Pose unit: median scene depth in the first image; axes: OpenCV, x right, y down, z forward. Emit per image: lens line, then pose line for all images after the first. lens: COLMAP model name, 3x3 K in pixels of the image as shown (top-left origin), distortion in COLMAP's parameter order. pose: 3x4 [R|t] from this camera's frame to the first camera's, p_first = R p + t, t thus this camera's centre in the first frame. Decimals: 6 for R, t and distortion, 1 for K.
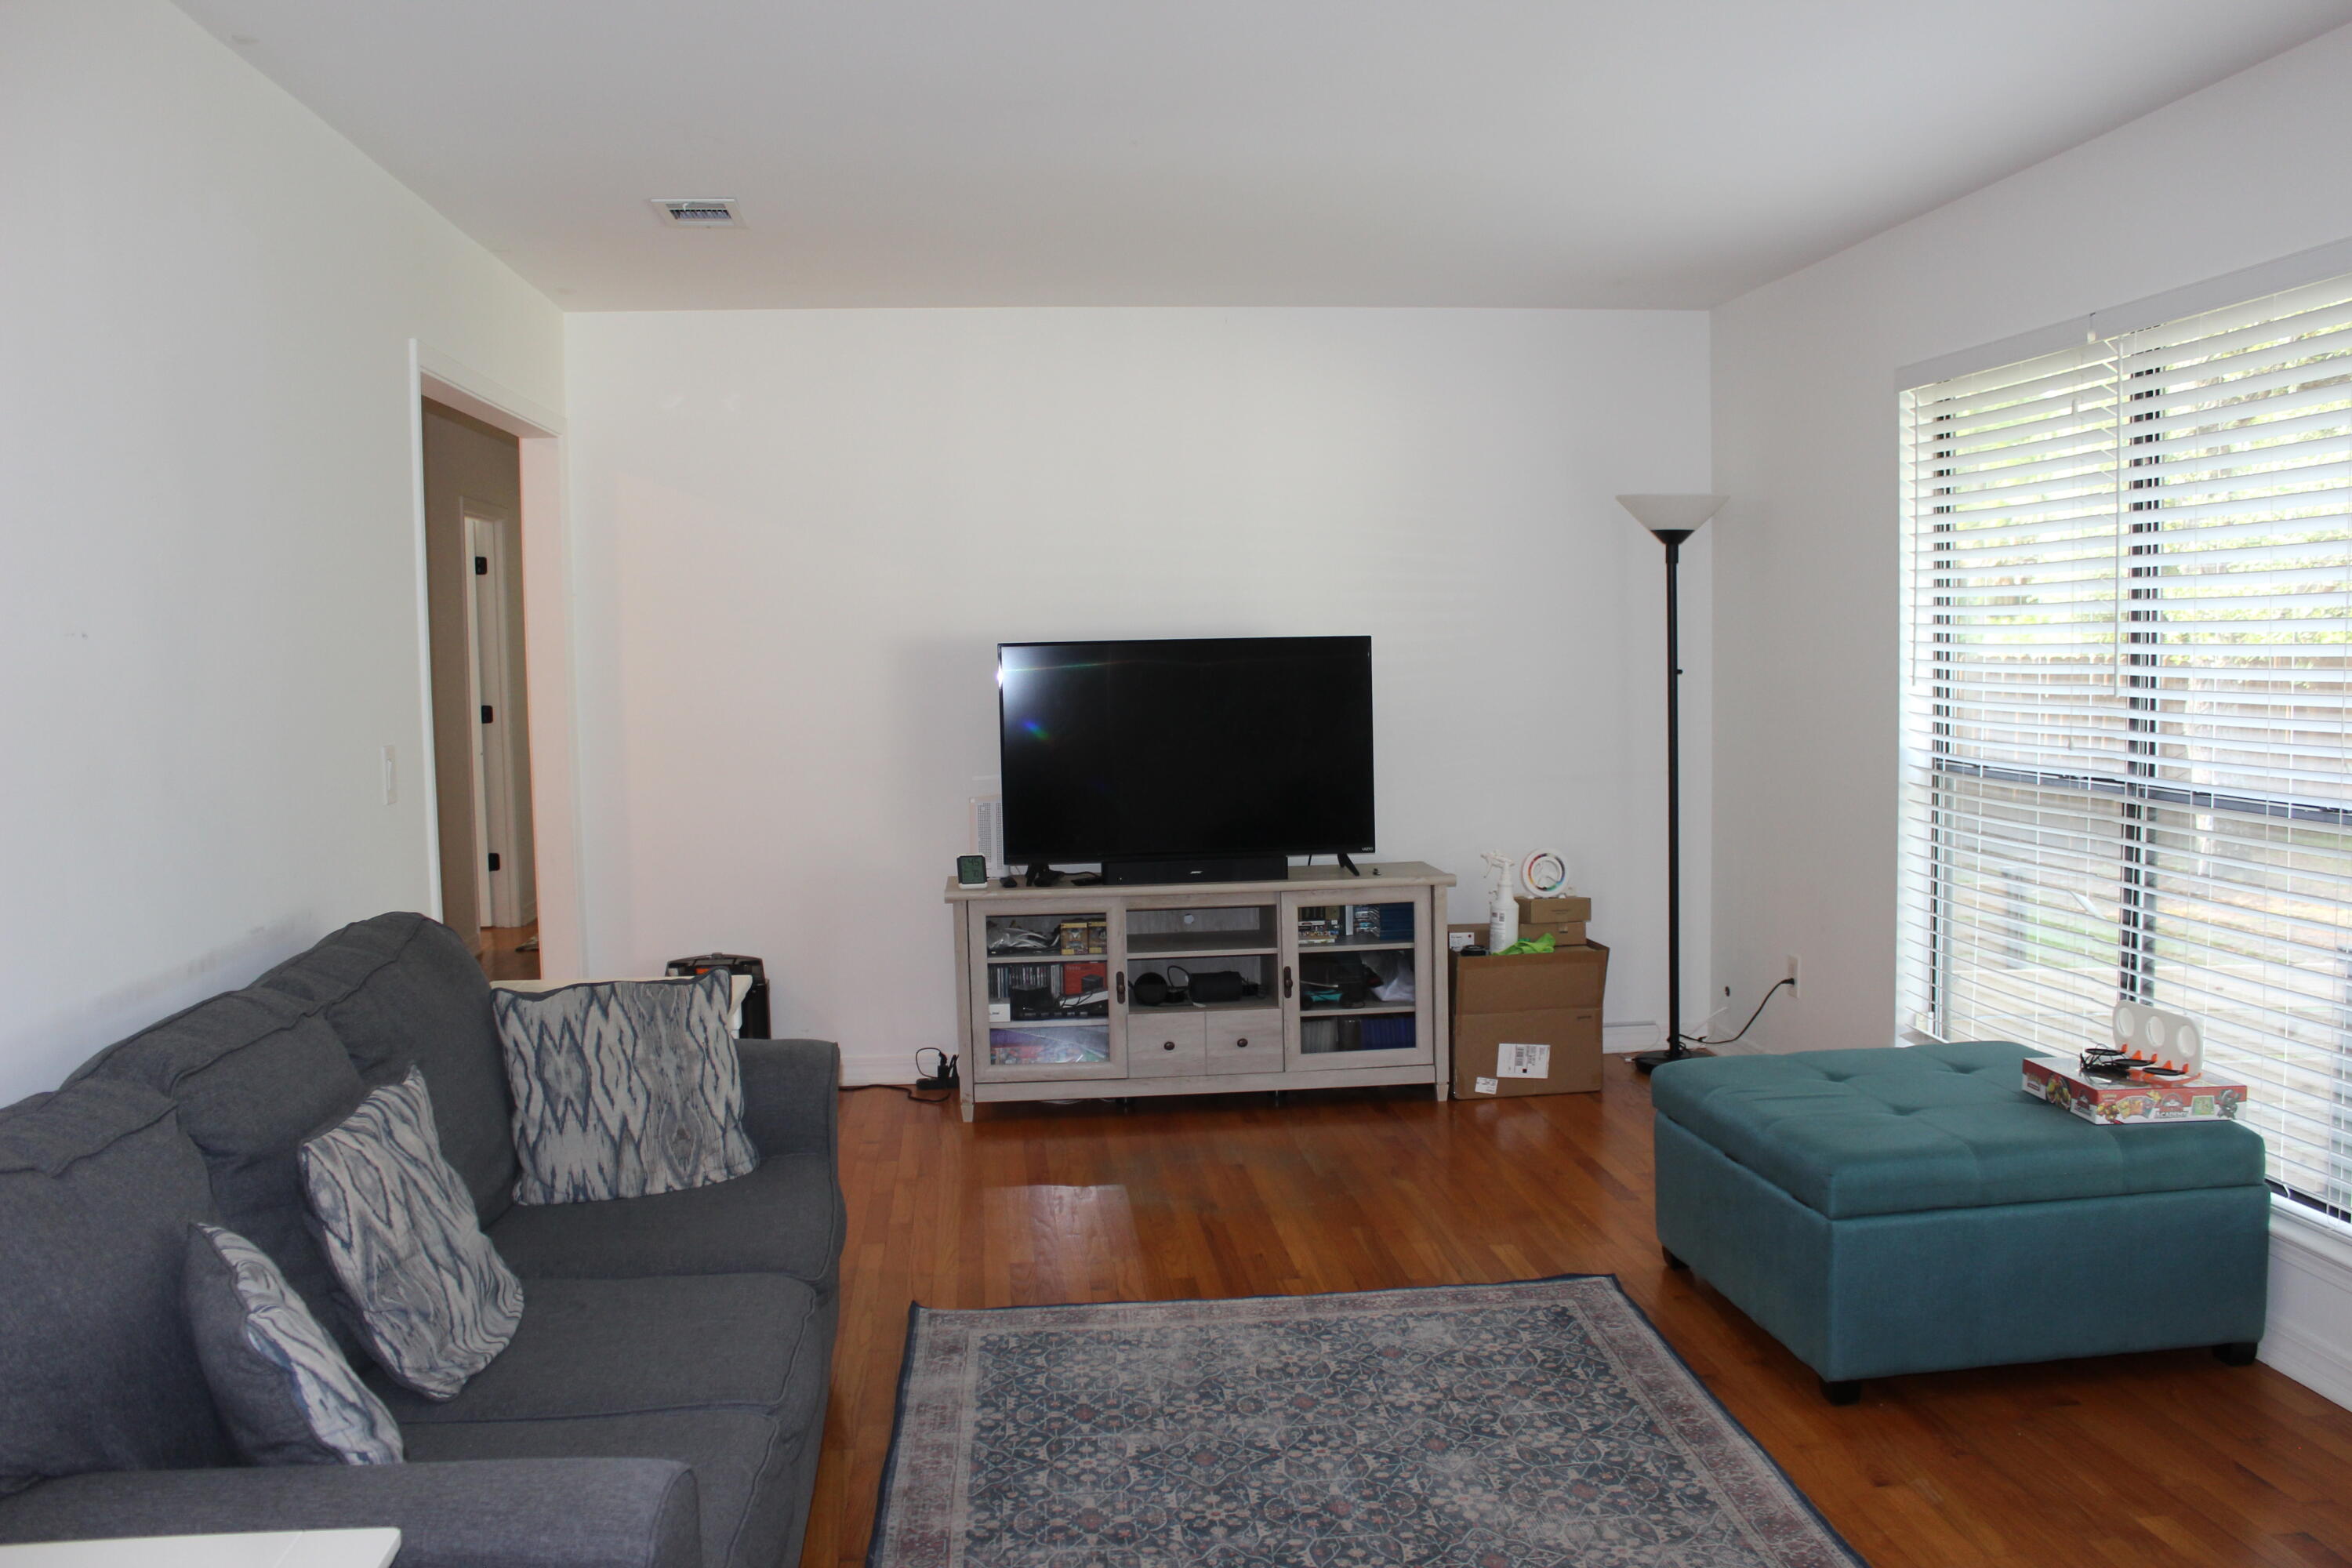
lens RADIAL K [[1952.3, 0, 1176.0], [0, 1952.3, 784.0], [0, 0, 1]] dist [-0.160209, 0.128303]
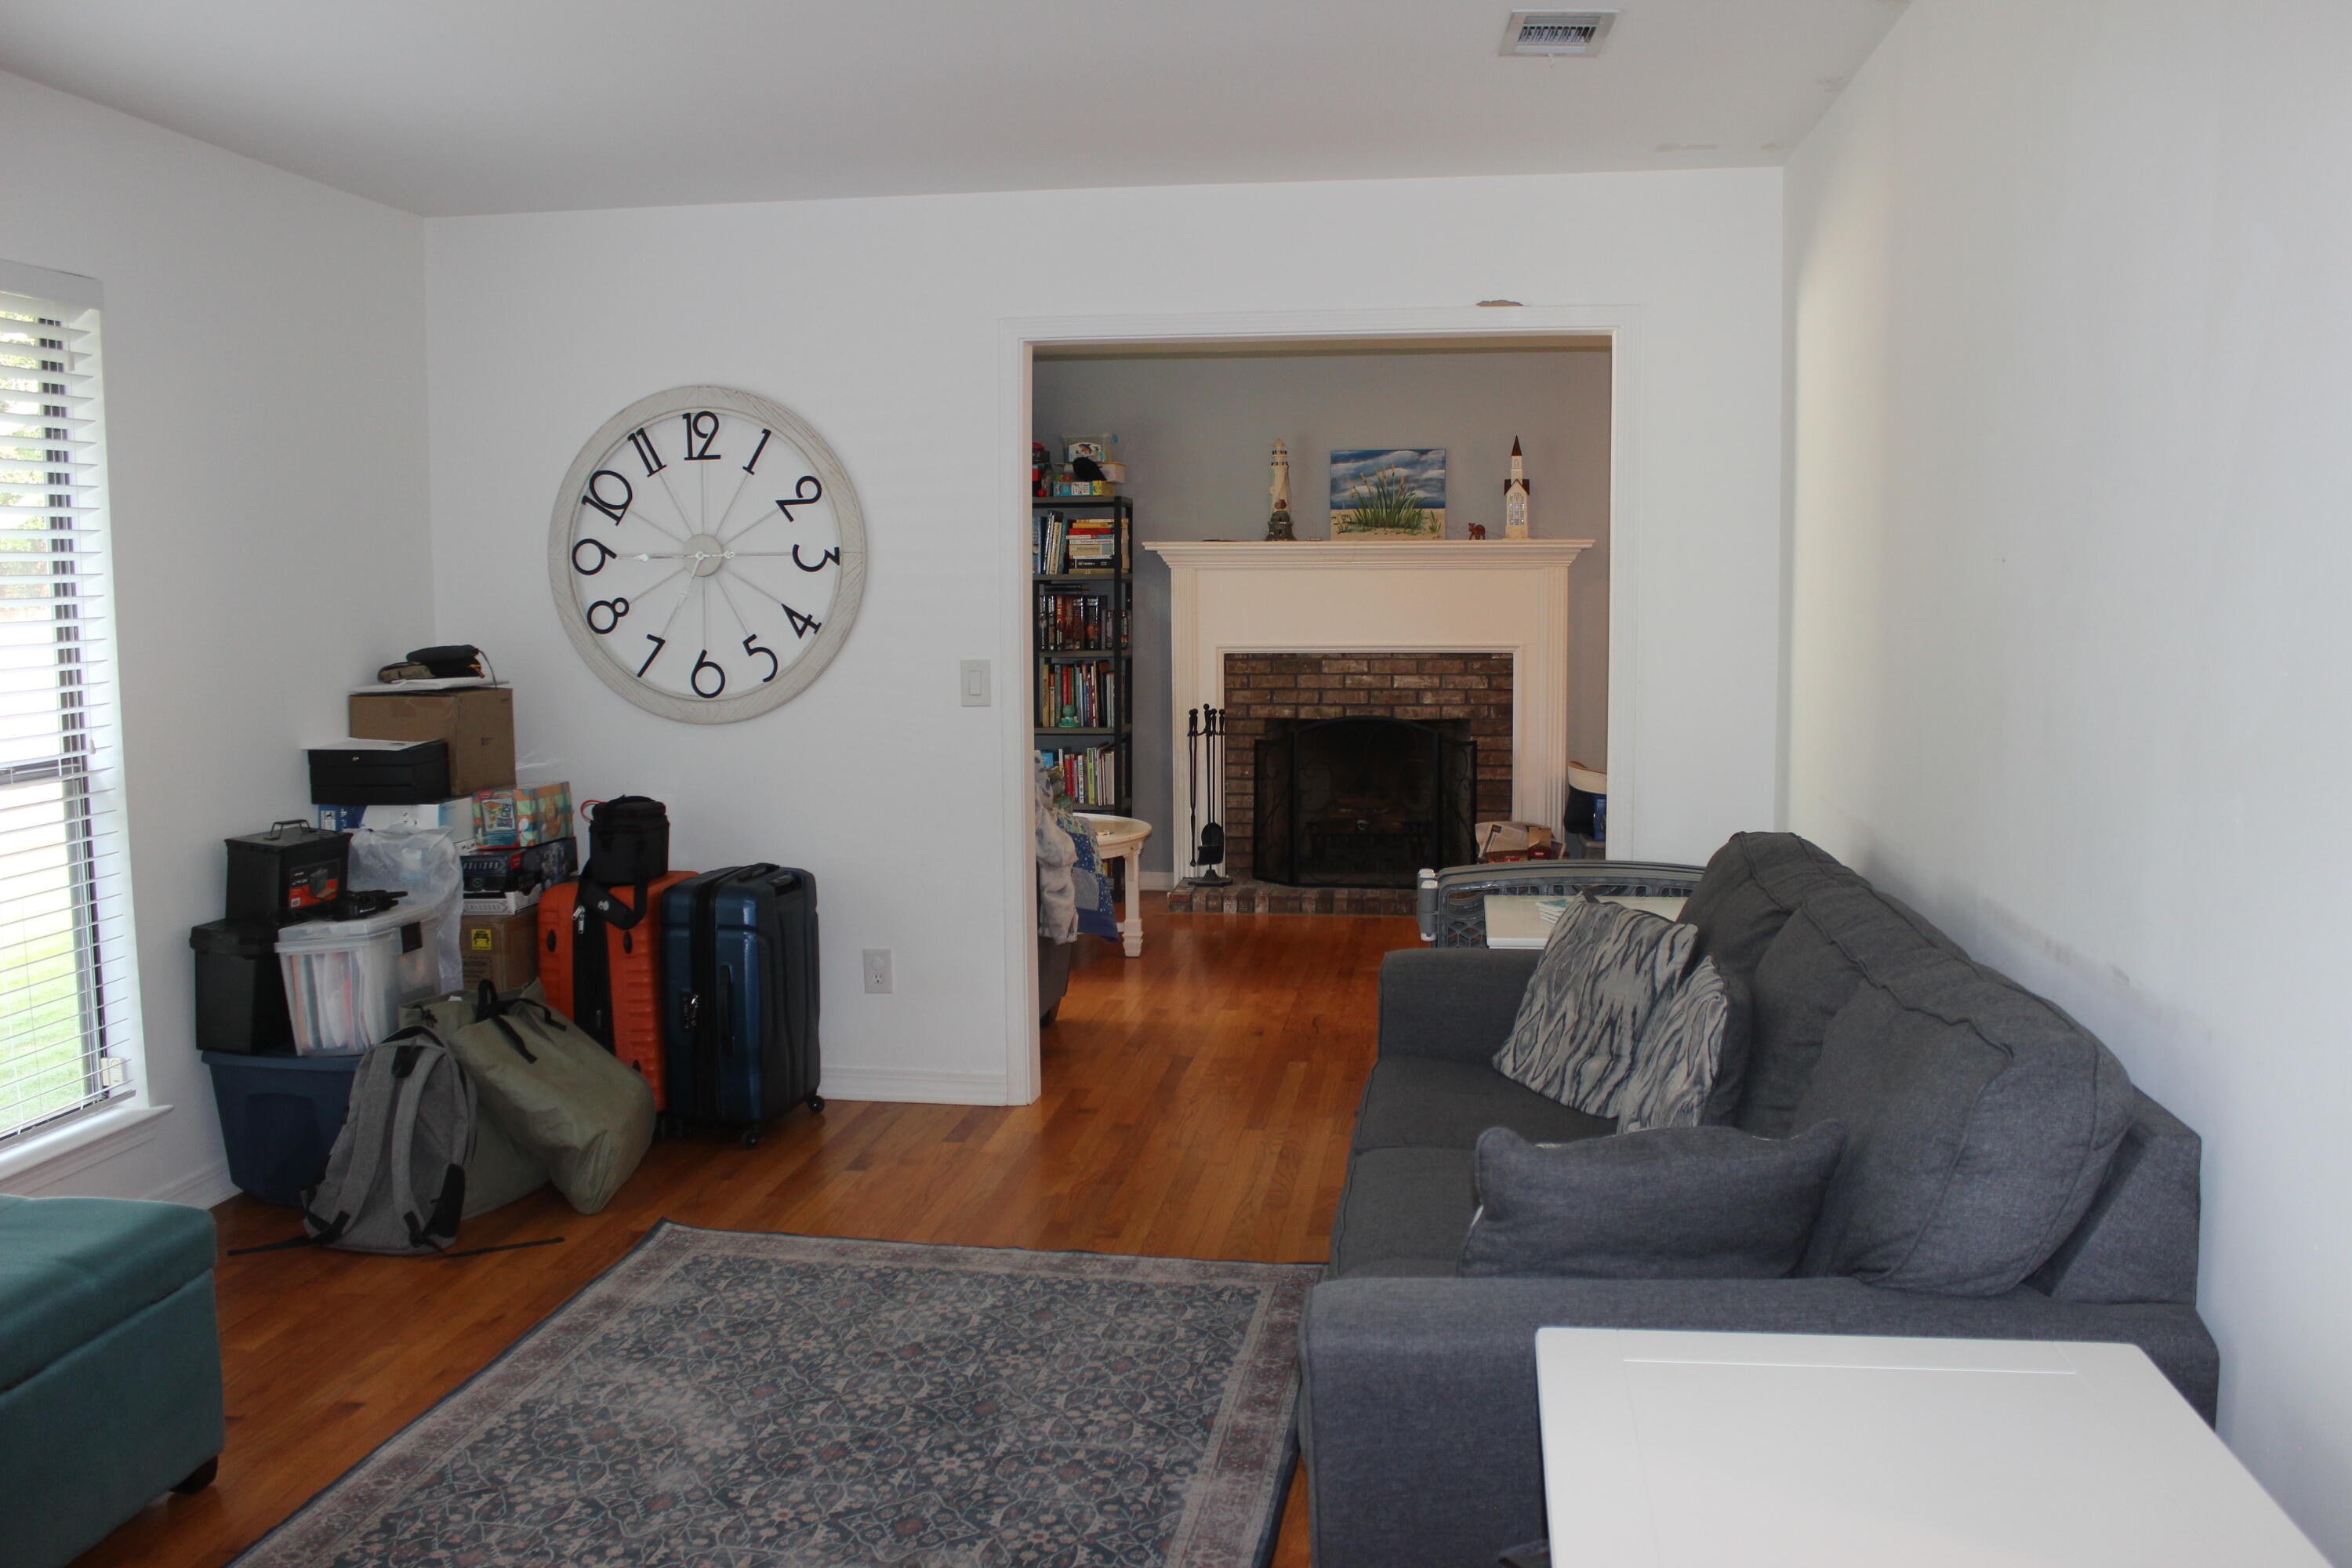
lens RADIAL K [[1952.3, 0, 1176.0], [0, 1952.3, 784.0], [0, 0, 1]] dist [-0.160209, 0.128303]
pose [[-0.970428, 0.002044, 0.241382, -0.330585], [0.044340, 0.984459, 0.169925, -0.133130], [-0.237283, 0.175603, -0.955437, 1.827932]]
